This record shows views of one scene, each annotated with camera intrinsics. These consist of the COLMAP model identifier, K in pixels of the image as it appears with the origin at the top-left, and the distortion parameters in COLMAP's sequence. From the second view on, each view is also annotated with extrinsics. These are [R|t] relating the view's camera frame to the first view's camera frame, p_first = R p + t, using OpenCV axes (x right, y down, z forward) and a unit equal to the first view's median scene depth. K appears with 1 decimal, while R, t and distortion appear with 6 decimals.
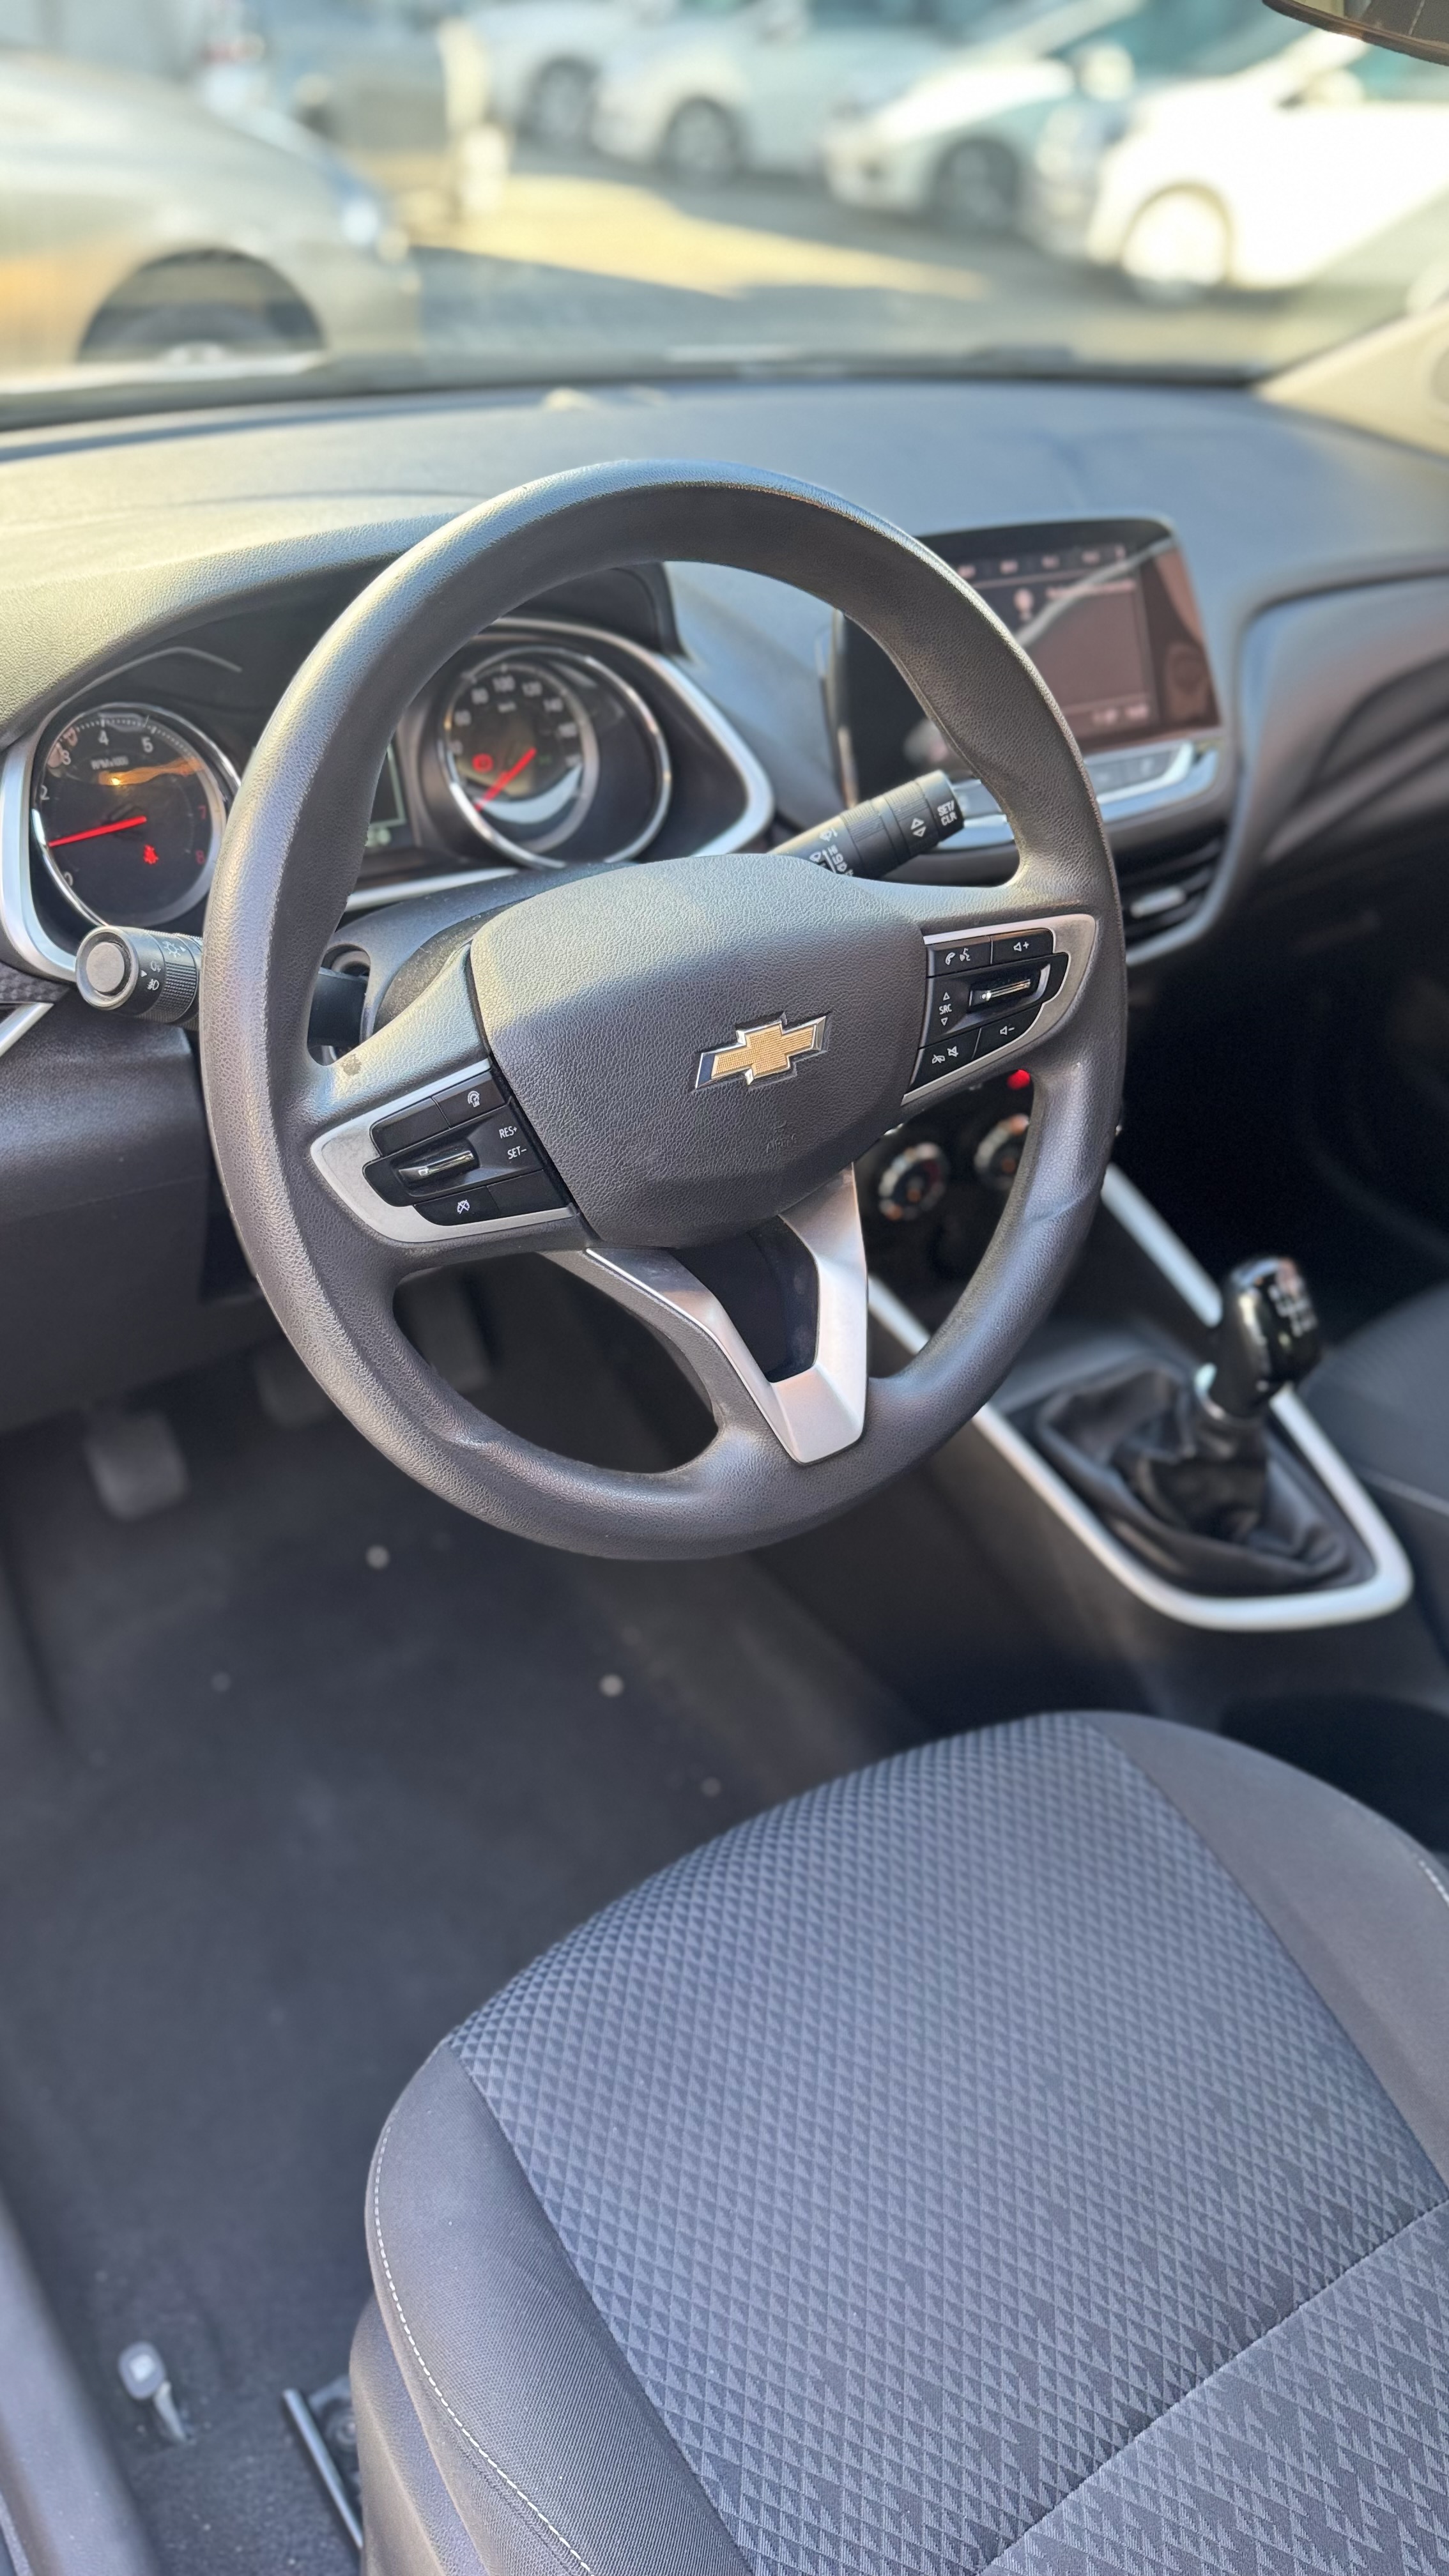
lens RADIAL K [[1910.1, 0, 721.7], [0, 1910.1, 1358.6], [0, 0, 1]] dist [0.041671, -0.123123]
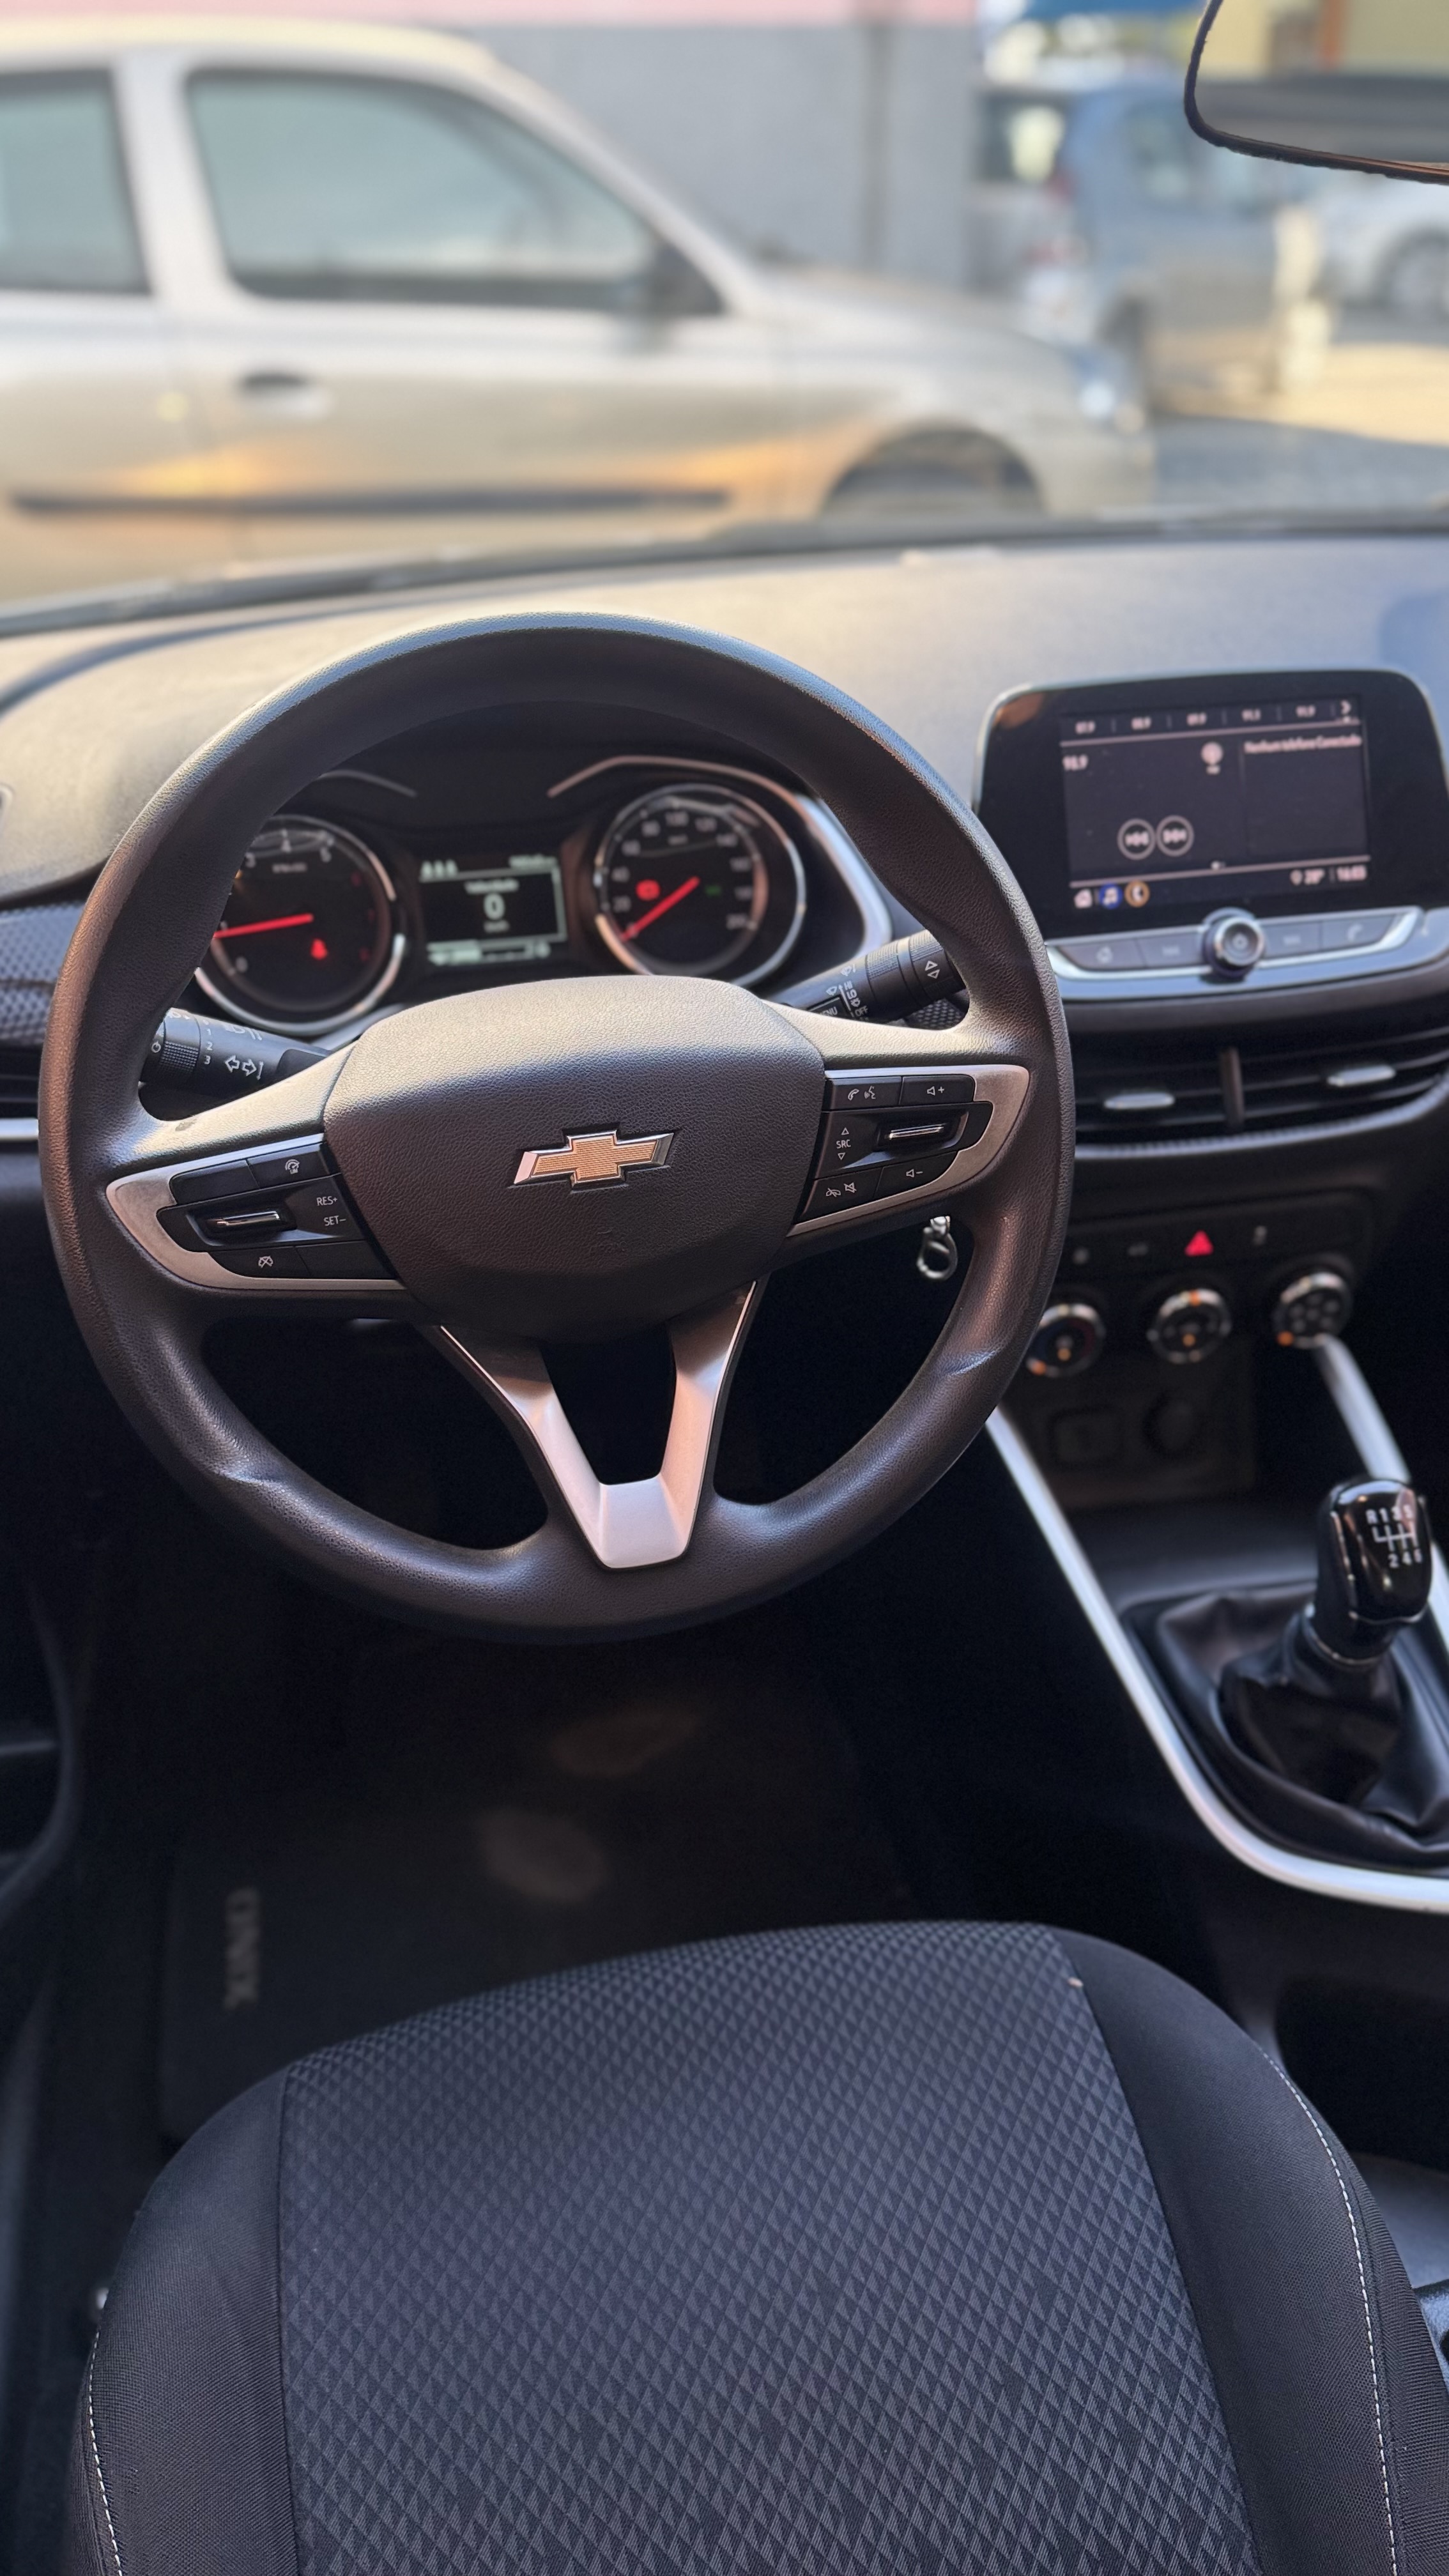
lens RADIAL K [[1888.7, 0, 584.4], [0, 1888.7, 1319.0], [0, 0, 1]] dist [0.070788, -0.120502]
pose [[0.907516, 0.142744, -0.395018, 0.393388], [-0.177285, 0.982776, -0.052159, -0.018011], [0.380769, 0.117366, 0.917192, 0.056845]]
